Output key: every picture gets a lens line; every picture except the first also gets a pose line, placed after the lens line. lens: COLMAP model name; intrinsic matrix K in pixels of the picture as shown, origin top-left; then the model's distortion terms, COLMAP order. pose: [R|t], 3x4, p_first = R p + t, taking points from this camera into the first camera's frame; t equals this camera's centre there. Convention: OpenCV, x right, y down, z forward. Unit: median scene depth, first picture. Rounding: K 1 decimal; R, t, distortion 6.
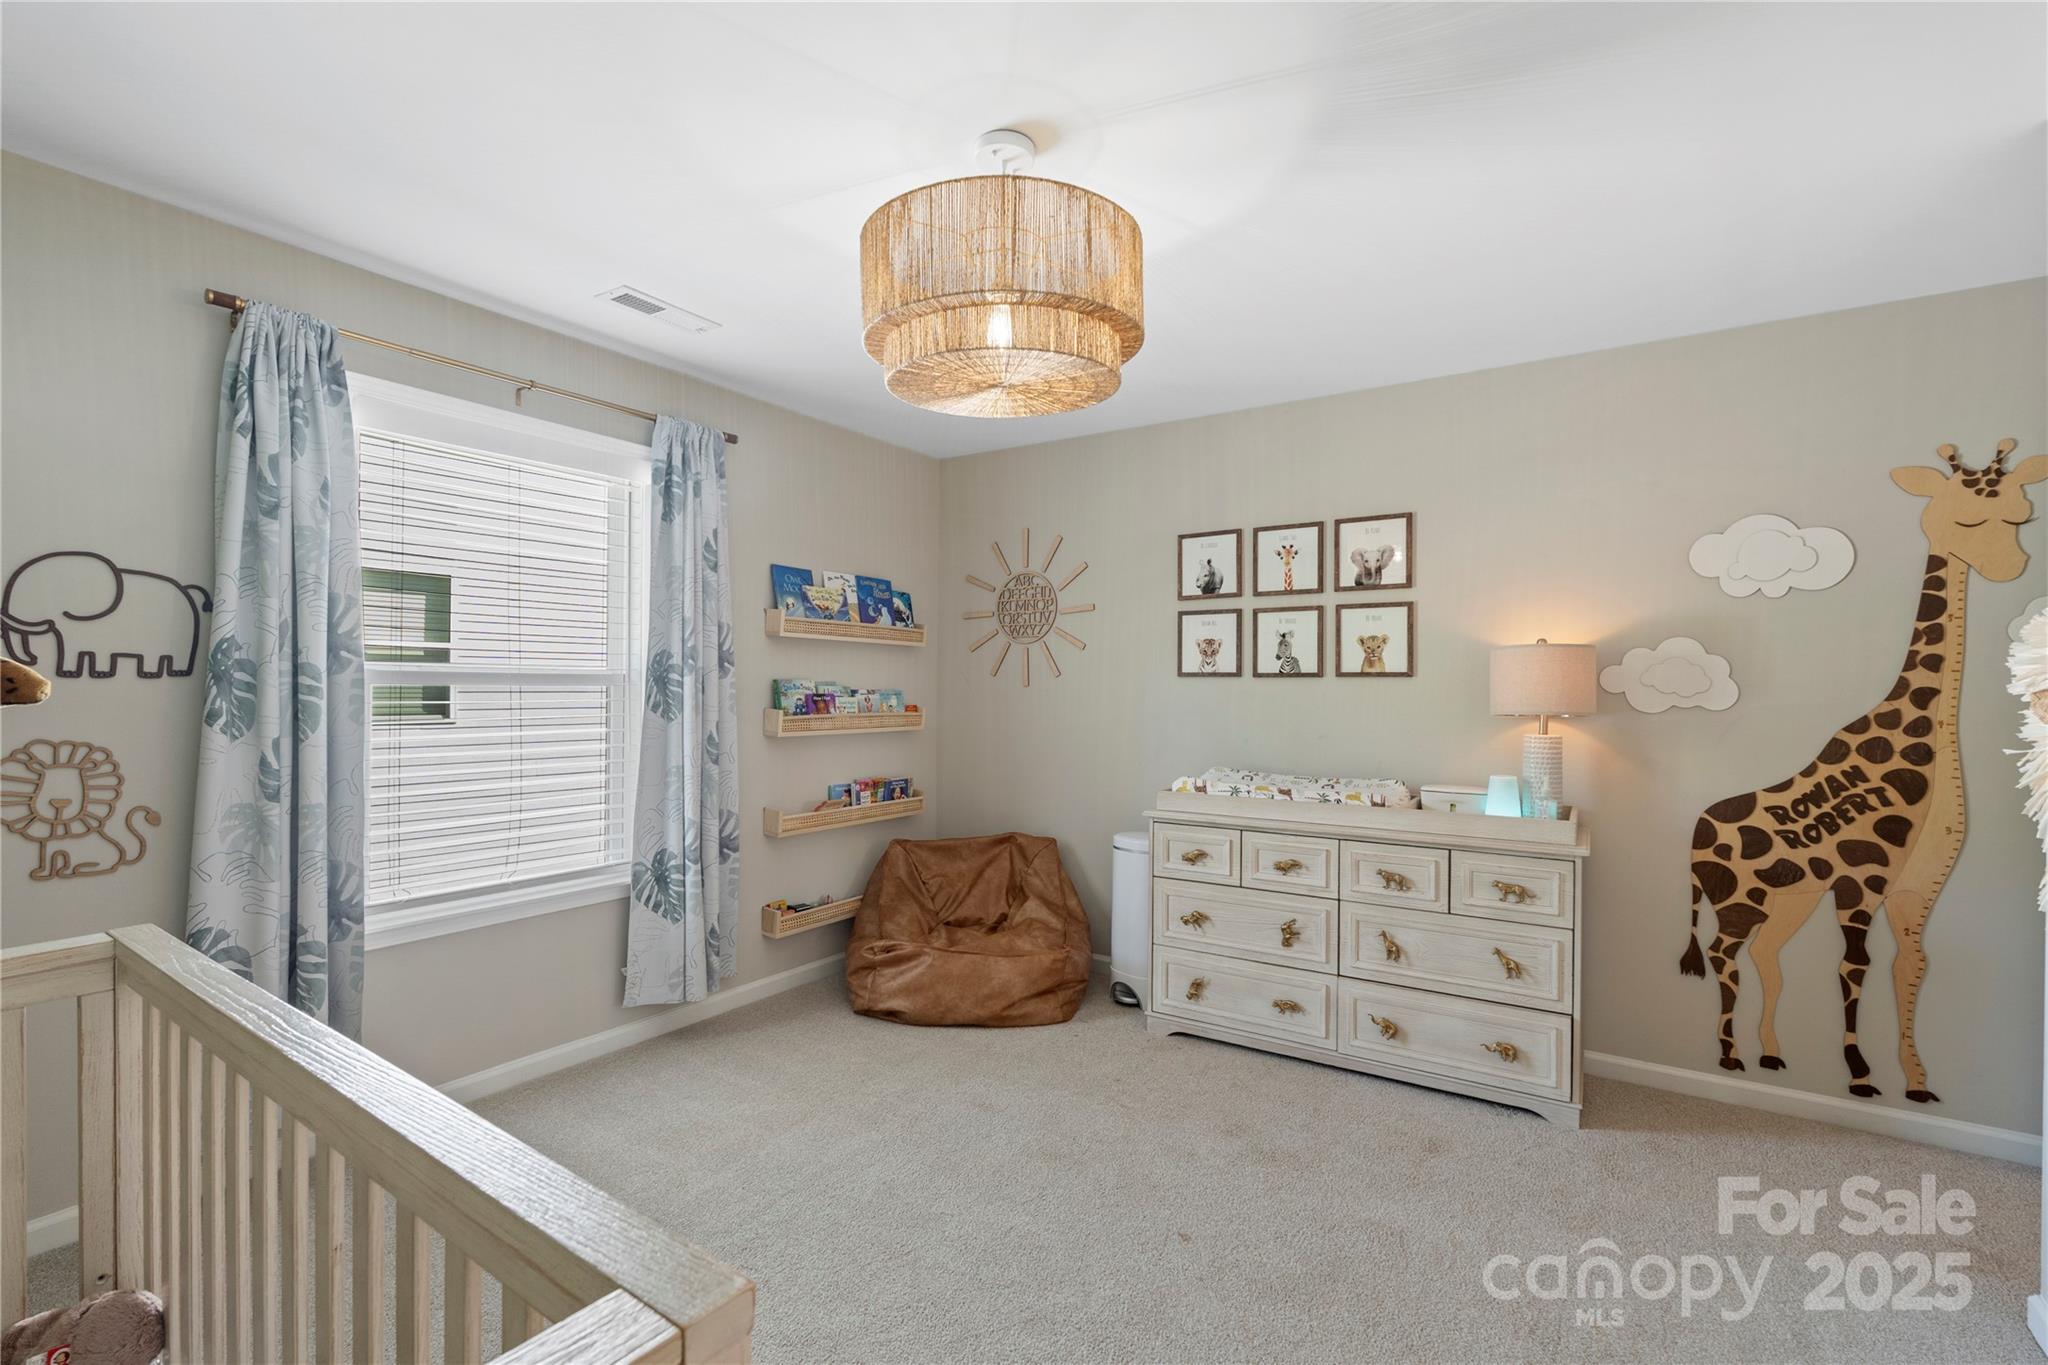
lens RADIAL K [[914.2, 0, 1029.0], [0, 914.2, 686.4], [0, 0, 1]] dist [-0.003177, 0.000945]
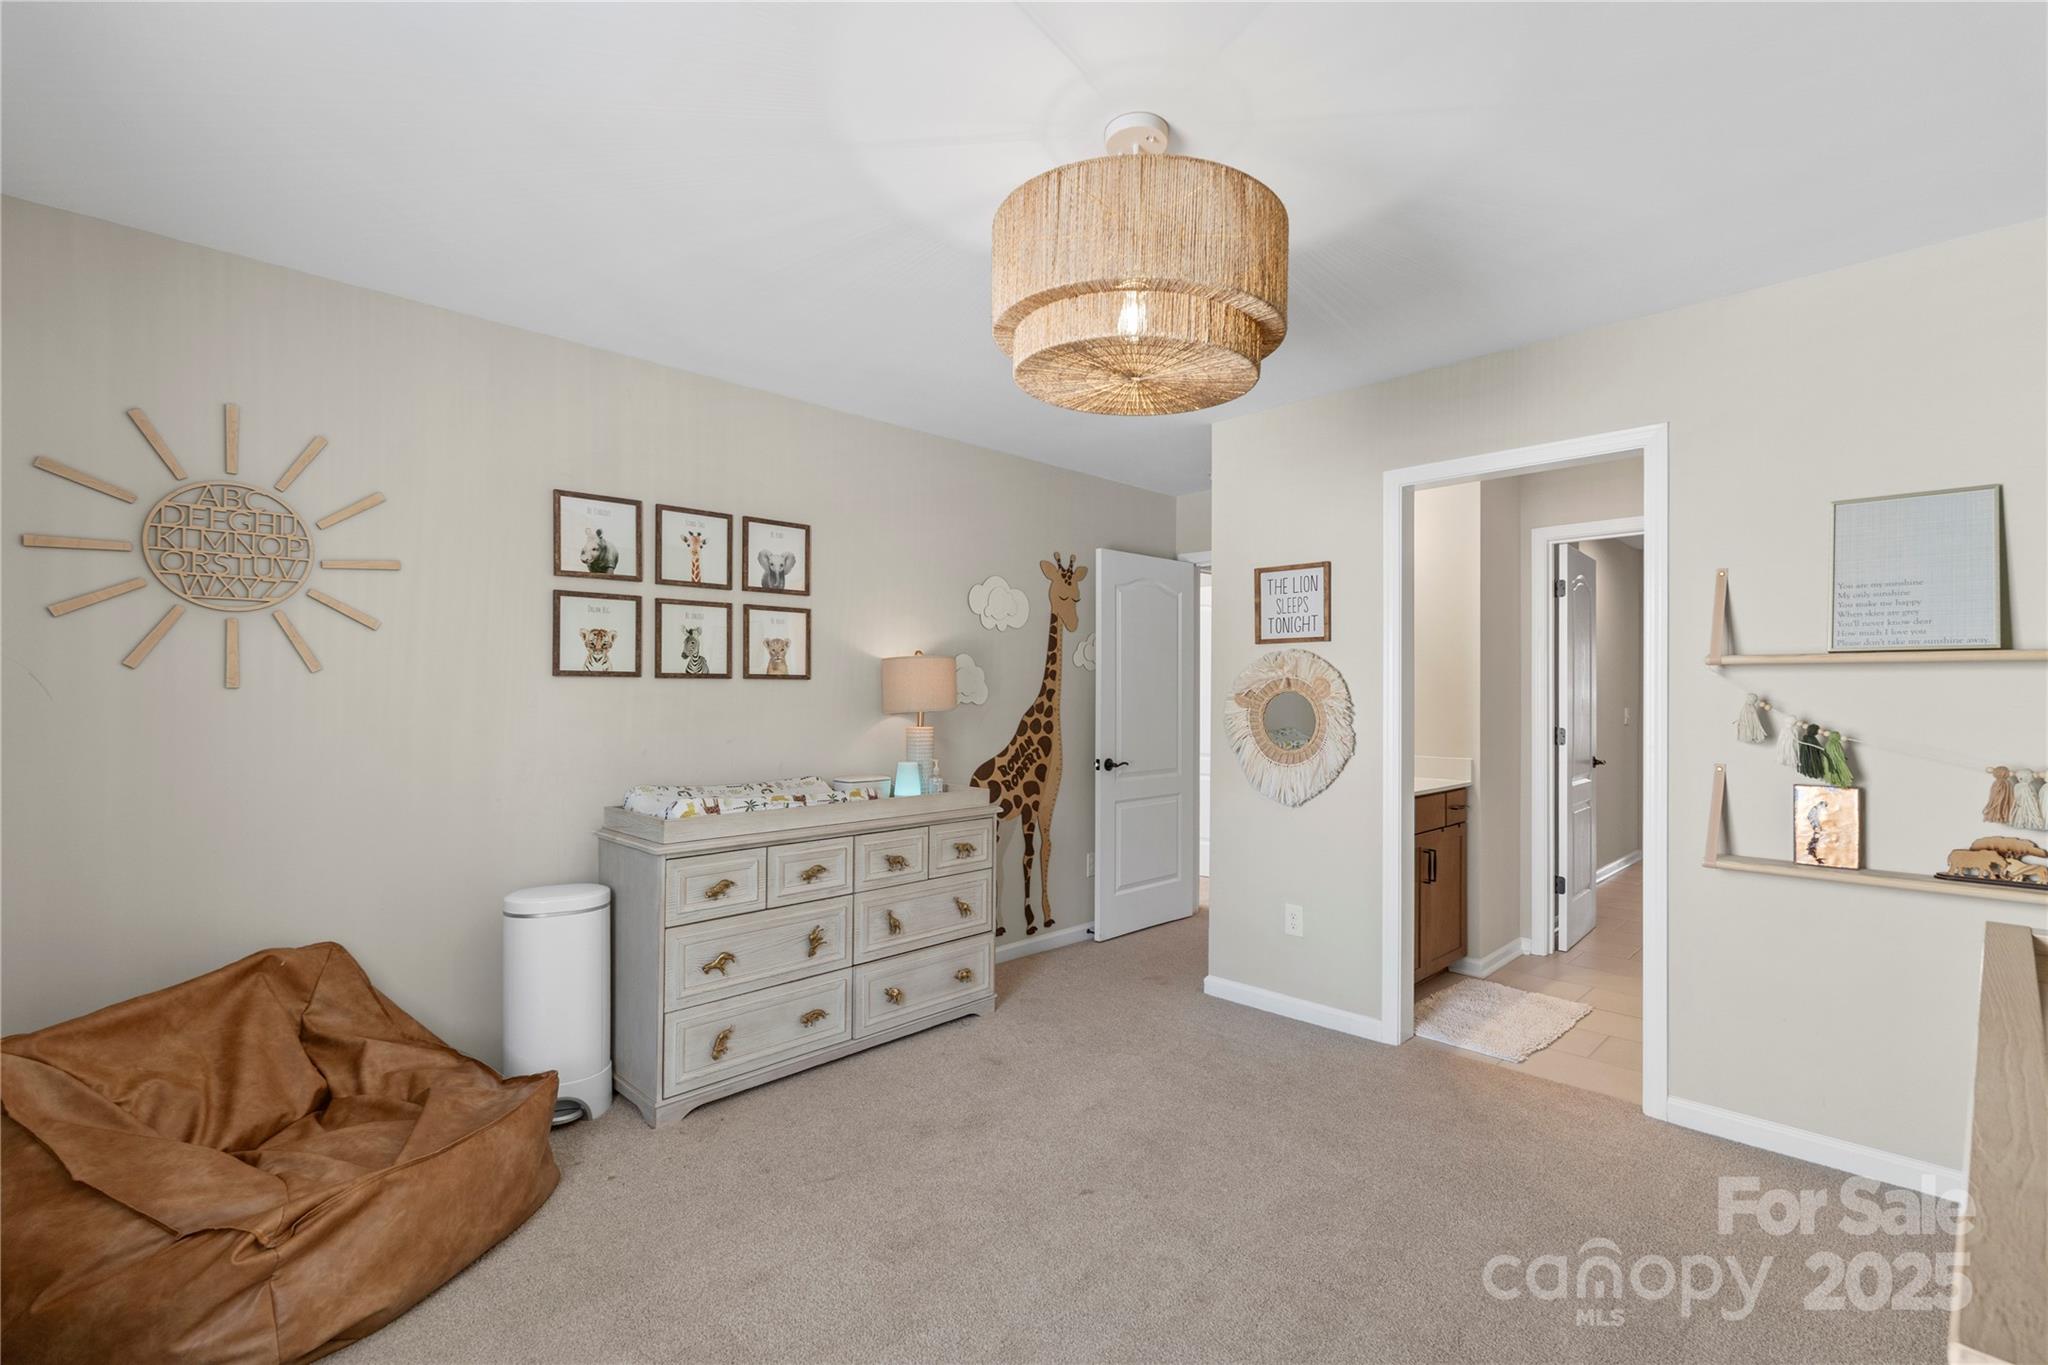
lens RADIAL K [[914.2, 0, 1029.0], [0, 914.2, 686.4], [0, 0, 1]] dist [-0.003177, 0.000945]
pose [[0.202624, 0.000099, 0.979257, -0.578201], [-0.002268, 0.999997, 0.000368, -0.003365], [-0.979254, -0.002295, 0.202624, 0.533363]]
